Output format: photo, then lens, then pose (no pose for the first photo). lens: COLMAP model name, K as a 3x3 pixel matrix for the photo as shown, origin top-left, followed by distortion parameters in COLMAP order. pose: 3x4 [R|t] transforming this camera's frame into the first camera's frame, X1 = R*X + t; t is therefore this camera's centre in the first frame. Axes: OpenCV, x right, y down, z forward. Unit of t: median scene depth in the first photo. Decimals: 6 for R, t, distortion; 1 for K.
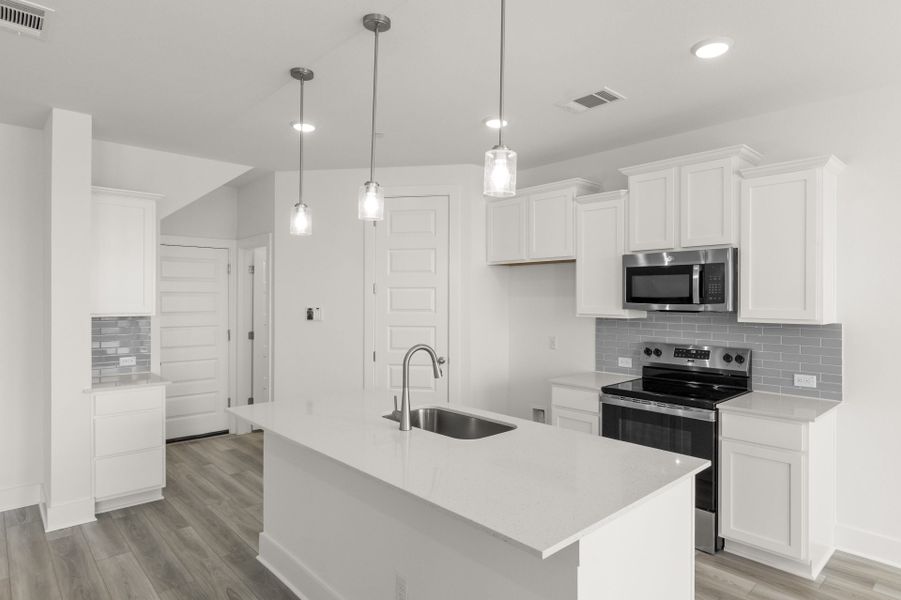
lens RADIAL K [[520.6, 0, 473.8], [0, 520.6, 297.5], [0, 0, 1]] dist [-0.003850, -0.000794]
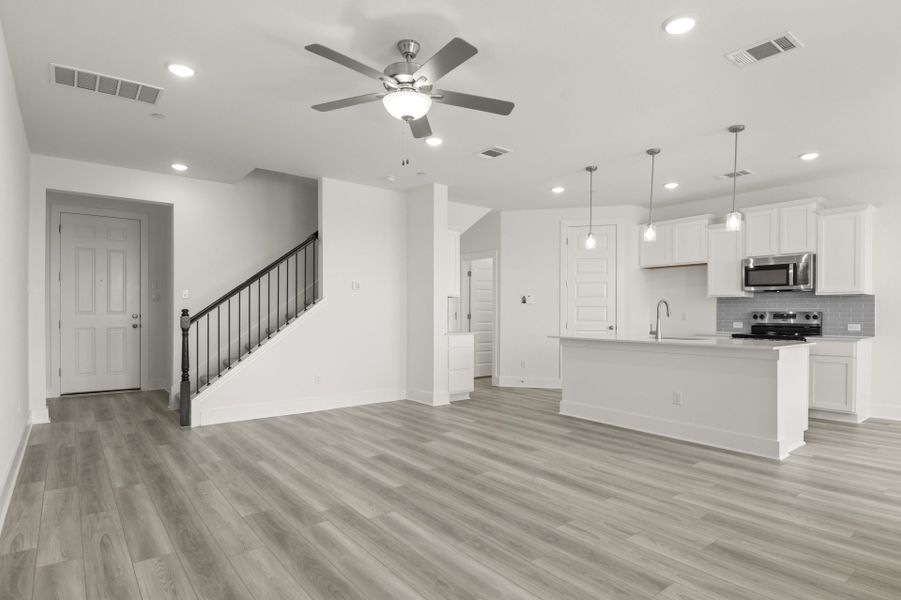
lens RADIAL K [[491.0, 0, 463.8], [0, 491.0, 318.8], [0, 0, 1]] dist [0.027263, -0.044879]
pose [[0.996449, 0.001475, -0.084191, -0.534115], [-0.000398, 0.999918, 0.012805, 0.101659], [0.084203, -0.012726, 0.996367, -0.762487]]
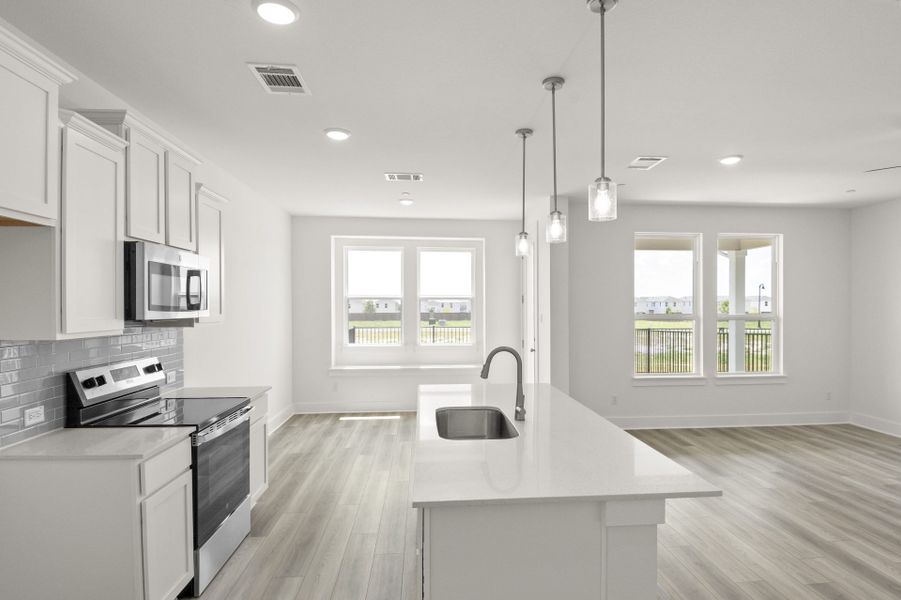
lens RADIAL K [[483.2, 0, 468.5], [0, 483.2, 310.5], [0, 0, 1]] dist [0.035605, -0.043087]
pose [[-0.783766, -0.007751, 0.621008, -0.498591], [-0.001624, 0.999944, 0.010432, 0.002122], [-0.621054, 0.007167, -0.783735, 1.337292]]
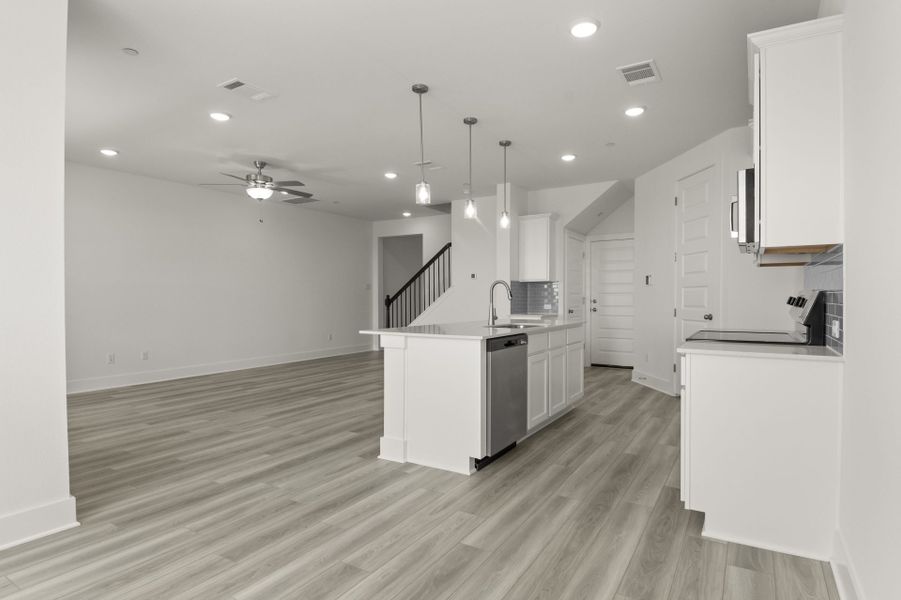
lens RADIAL K [[479.6, 0, 455.0], [0, 479.6, 299.5], [0, 0, 1]] dist [0.027368, -0.041124]
pose [[0.252055, 0.001483, -0.967712, 1.071088], [0.002809, 0.999993, 0.002264, 0.109483], [0.967709, -0.003289, 0.252050, 0.304151]]
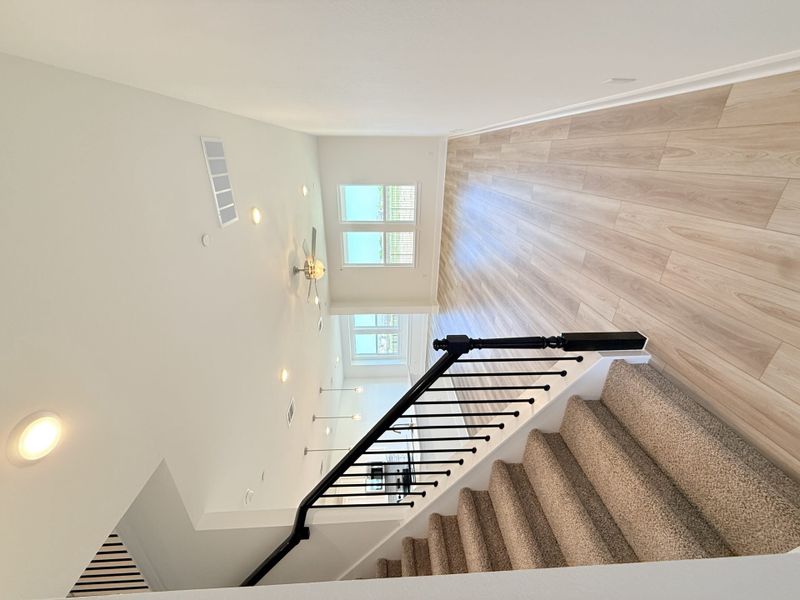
lens RADIAL K [[330.6, 0, 389.7], [0, 330.6, 297.8], [0, 0, 1]] dist [-0.000202, -0.000018]
pose [[-0.026233, 0.385080, 0.922510, -1.996144], [0.999454, -0.008453, 0.031949, 0.003090], [0.020101, 0.922844, -0.384648, 0.749652]]
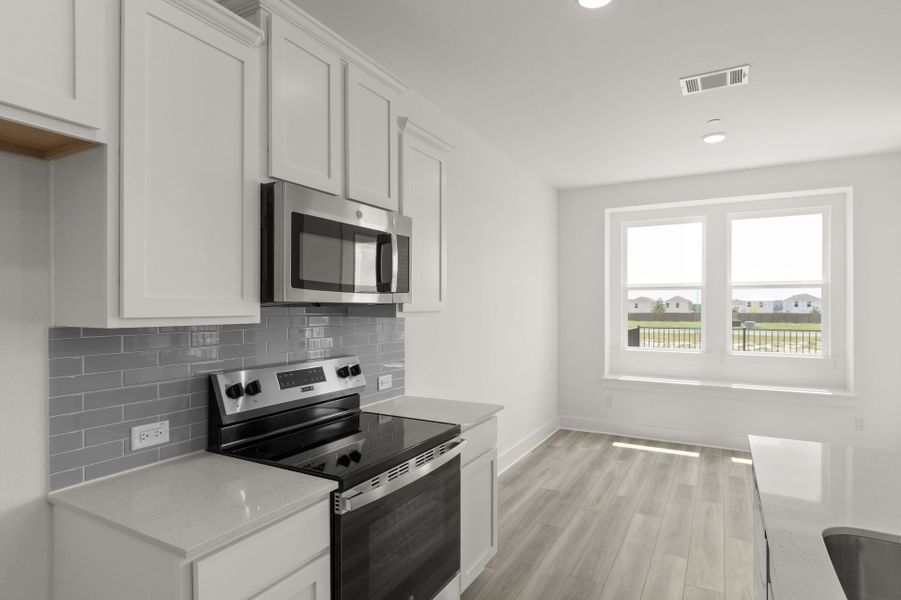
lens RADIAL K [[483.2, 0, 468.5], [0, 483.2, 310.5], [0, 0, 1]] dist [0.035605, -0.043087]
pose [[-0.319693, -0.010055, 0.947468, -0.180613], [0.000094, 0.999943, 0.010644, 0.027235], [-0.947521, 0.003492, -0.319674, 1.057313]]
